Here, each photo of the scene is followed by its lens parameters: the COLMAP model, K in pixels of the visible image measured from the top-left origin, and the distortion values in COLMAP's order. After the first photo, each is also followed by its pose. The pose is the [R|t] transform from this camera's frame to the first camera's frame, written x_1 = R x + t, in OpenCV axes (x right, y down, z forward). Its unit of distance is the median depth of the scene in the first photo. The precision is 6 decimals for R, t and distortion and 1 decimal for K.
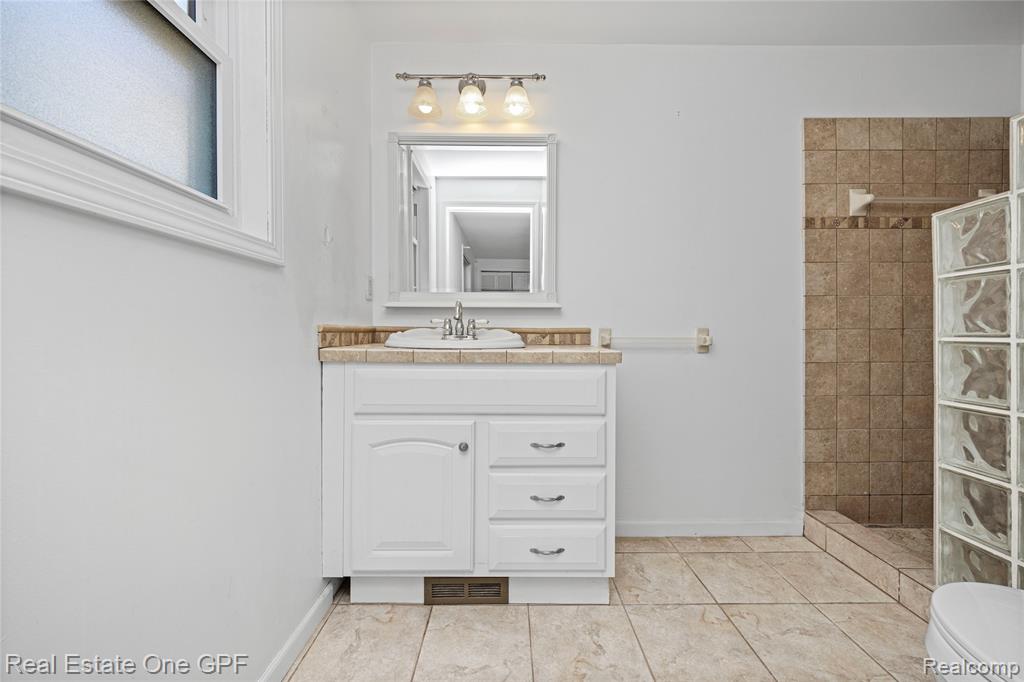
lens RADIAL K [[420.4, 0, 512.6], [0, 420.4, 334.8], [0, 0, 1]] dist [0.016807, 0.000334]
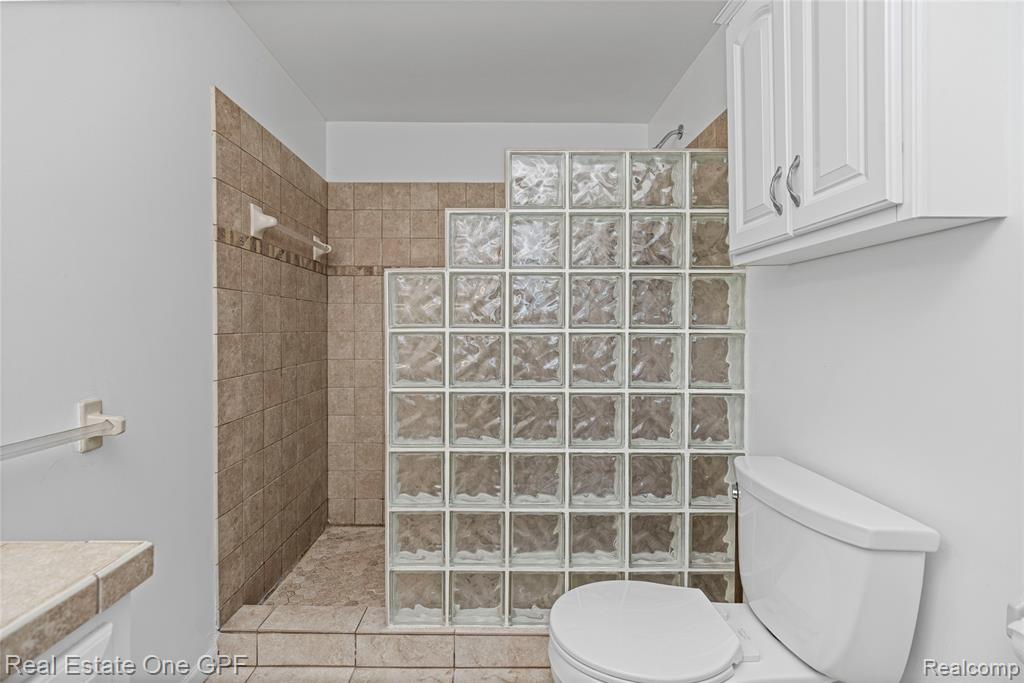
lens RADIAL K [[460.3, 0, 511.5], [0, 460.3, 334.7], [0, 0, 1]] dist [-0.001280, -0.000644]
pose [[0.015115, -0.012369, 0.999809, -0.083803], [0.007366, 0.999898, 0.012259, -0.096680], [-0.999859, 0.007179, 0.015204, 0.488819]]
